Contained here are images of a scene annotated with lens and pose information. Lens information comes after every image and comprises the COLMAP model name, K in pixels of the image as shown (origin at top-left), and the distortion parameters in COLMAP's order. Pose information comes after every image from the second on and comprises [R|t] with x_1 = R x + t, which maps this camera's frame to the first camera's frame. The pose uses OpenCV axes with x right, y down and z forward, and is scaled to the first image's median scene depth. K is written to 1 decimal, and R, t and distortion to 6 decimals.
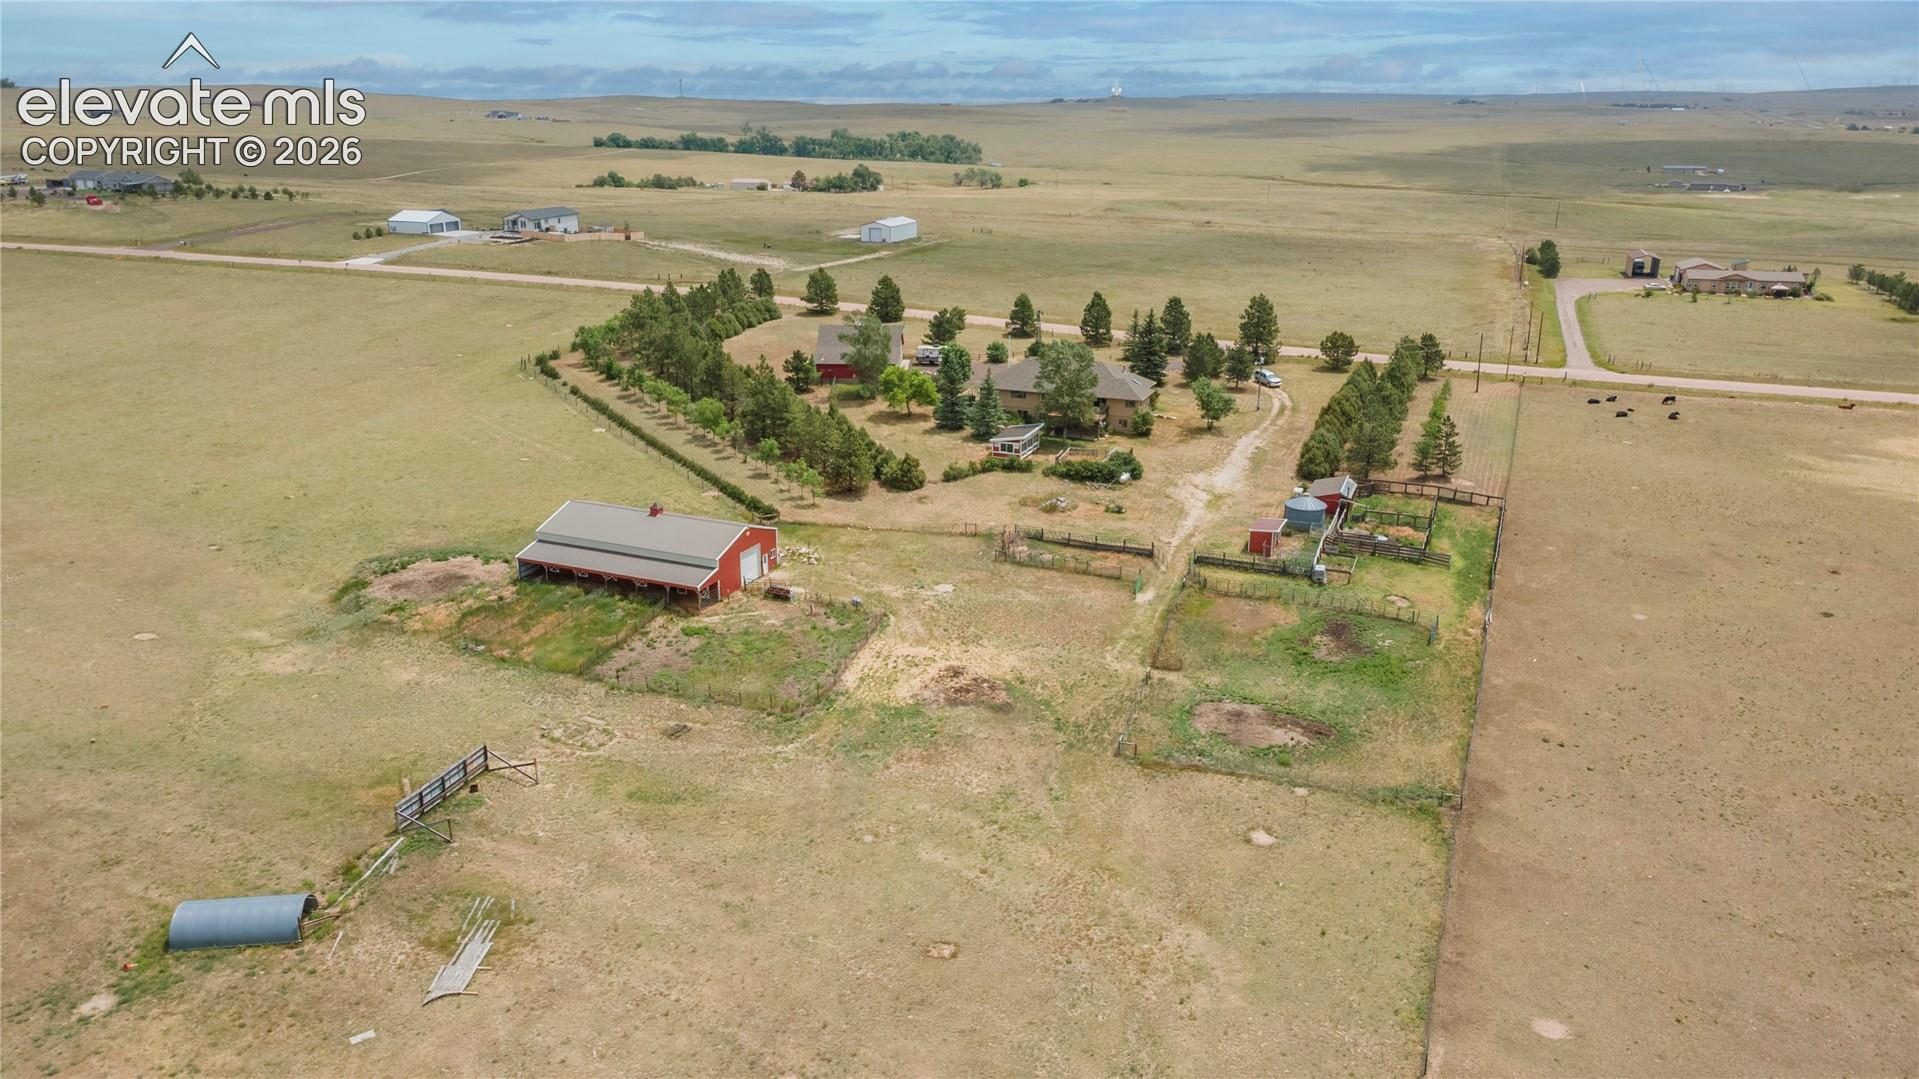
lens RADIAL K [[1426.1, 0, 958.1], [0, 1426.1, 533.4], [0, 0, 1]] dist [0.032815, 0.001869]
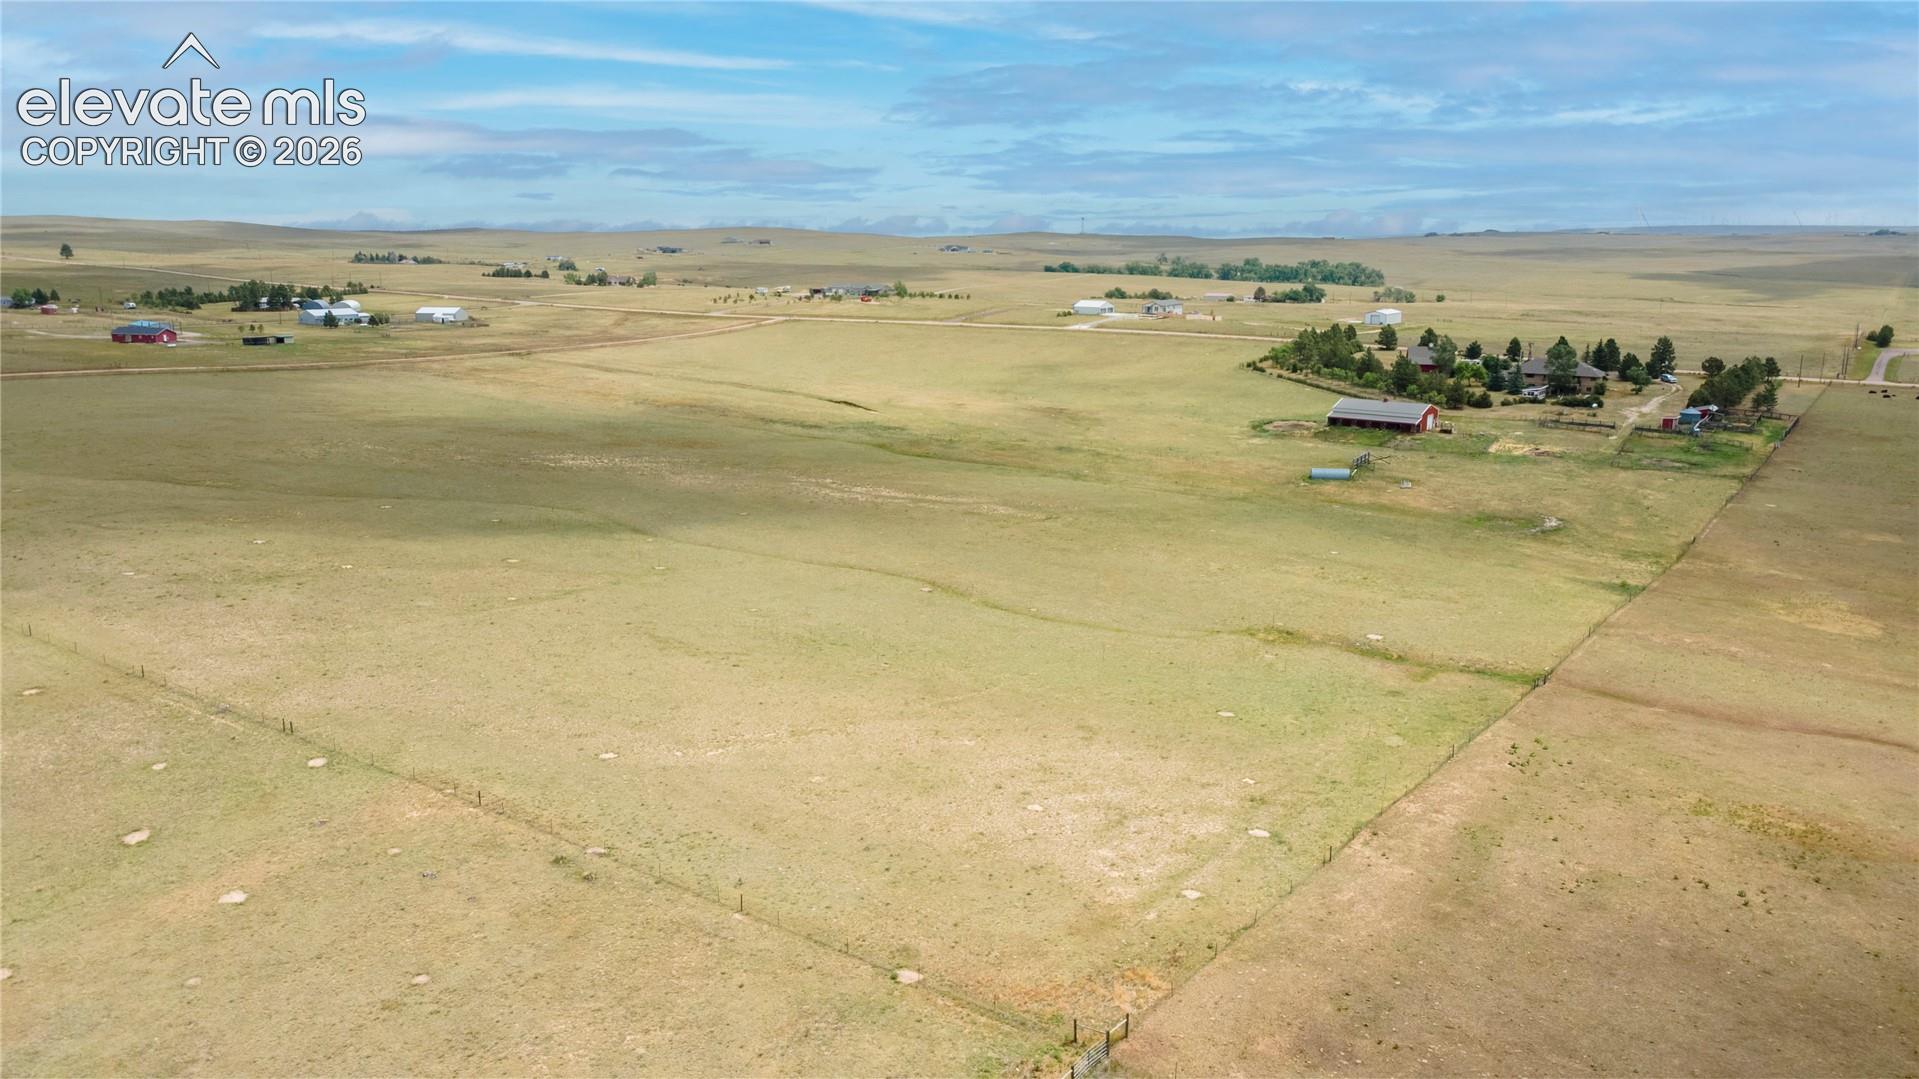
lens RADIAL K [[1426.1, 0, 961.8], [0, 1426.1, 531.0], [0, 0, 1]] dist [0.032815, 0.001869]
pose [[0.972222, 0.045791, -0.229537, -0.261845], [-0.066223, 0.994420, -0.082113, 0.337372], [0.224497, 0.095033, 0.969830, -1.093303]]
